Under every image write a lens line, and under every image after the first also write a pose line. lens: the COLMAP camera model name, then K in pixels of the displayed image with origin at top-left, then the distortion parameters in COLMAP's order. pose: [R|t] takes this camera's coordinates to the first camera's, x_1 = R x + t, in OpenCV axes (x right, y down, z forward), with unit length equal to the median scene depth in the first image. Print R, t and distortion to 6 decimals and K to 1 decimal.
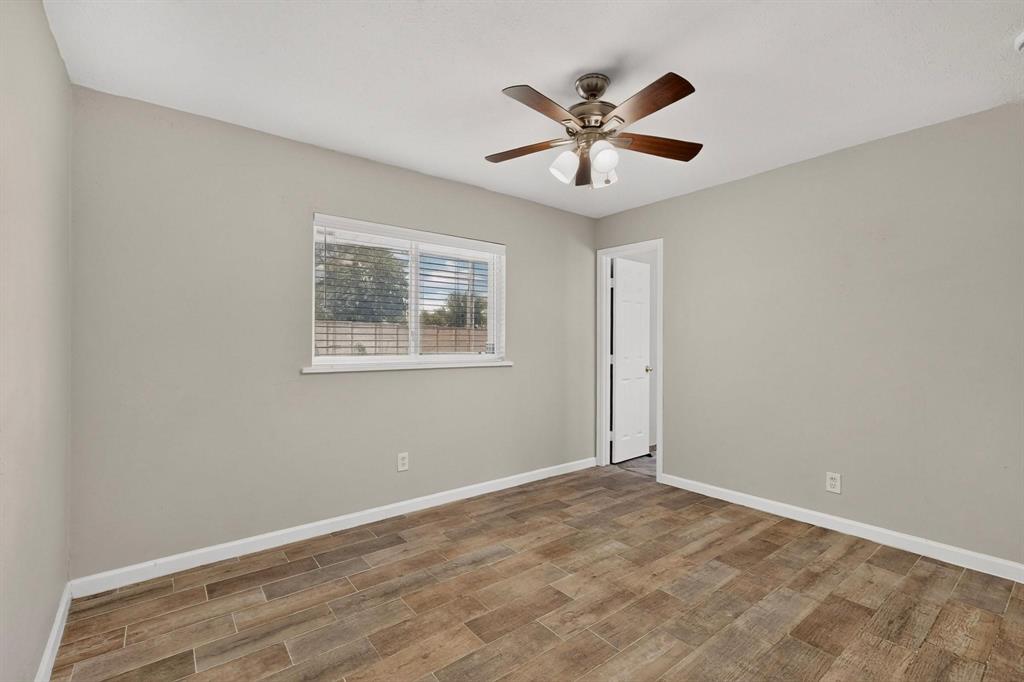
lens RADIAL K [[451.1, 0, 513.2], [0, 451.1, 337.1], [0, 0, 1]] dist [0.002441, 0.000070]
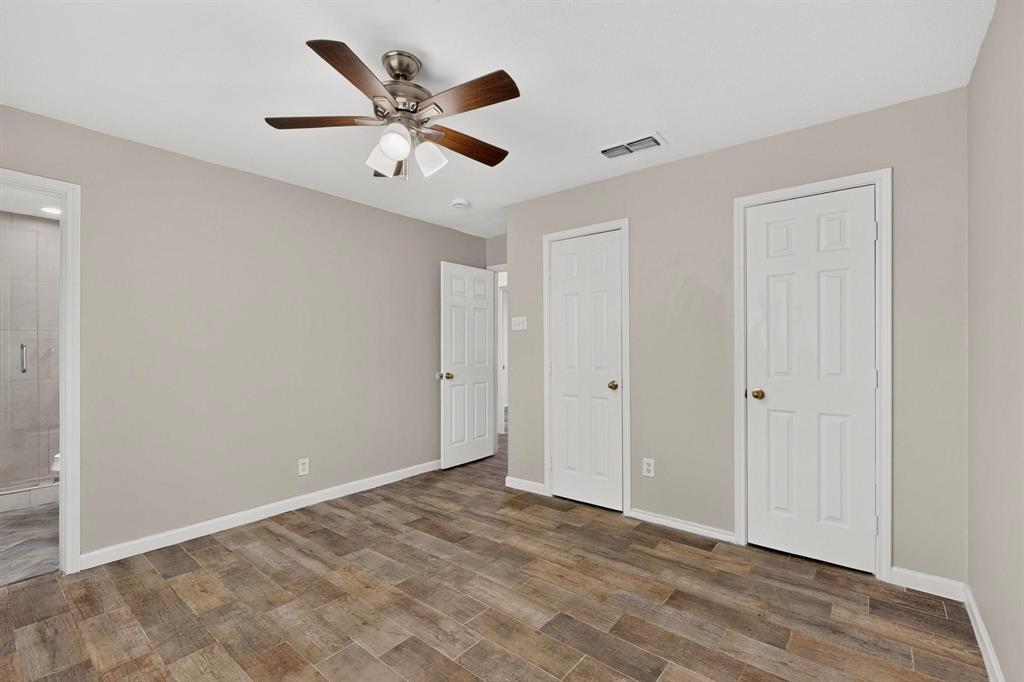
lens RADIAL K [[451.1, 0, 511.9], [0, 451.1, 353.7], [0, 0, 1]] dist [0.002441, 0.000070]
pose [[-0.217121, -0.011451, 0.976077, -0.735715], [-0.005269, 0.999930, 0.010558, 0.014458], [-0.976130, -0.002851, -0.217167, 0.959348]]
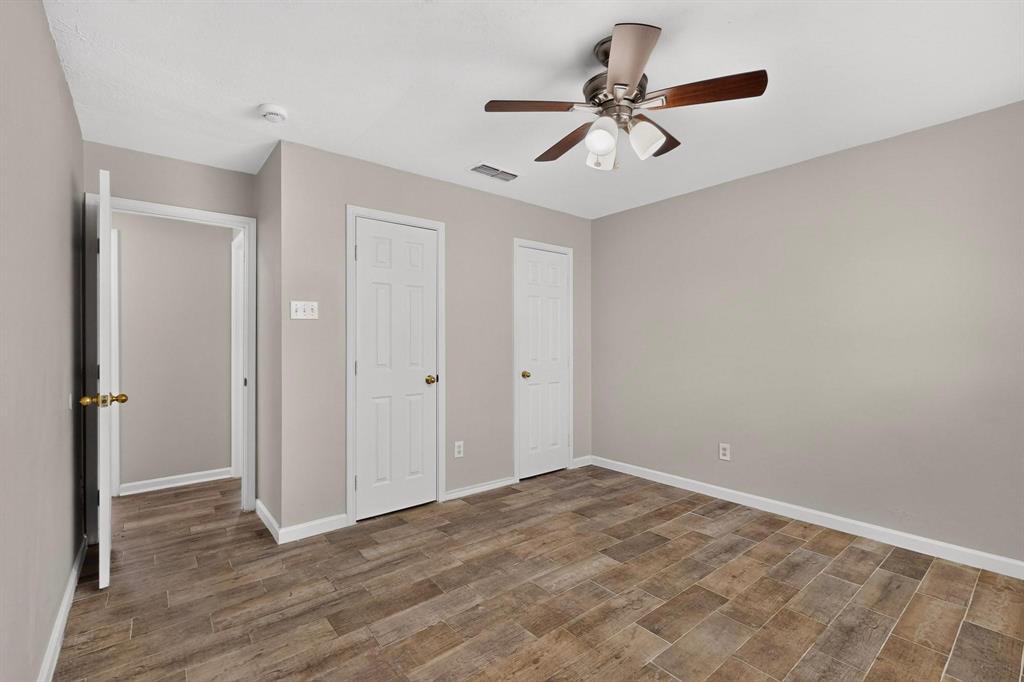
lens RADIAL K [[451.1, 0, 511.4], [0, 451.1, 346.2], [0, 0, 1]] dist [0.002441, 0.000070]
pose [[-0.999797, 0.000488, -0.020147, 0.387741], [0.000490, 1.000000, -0.000085, 0.018135], [0.020147, -0.000095, -0.999797, 1.827844]]
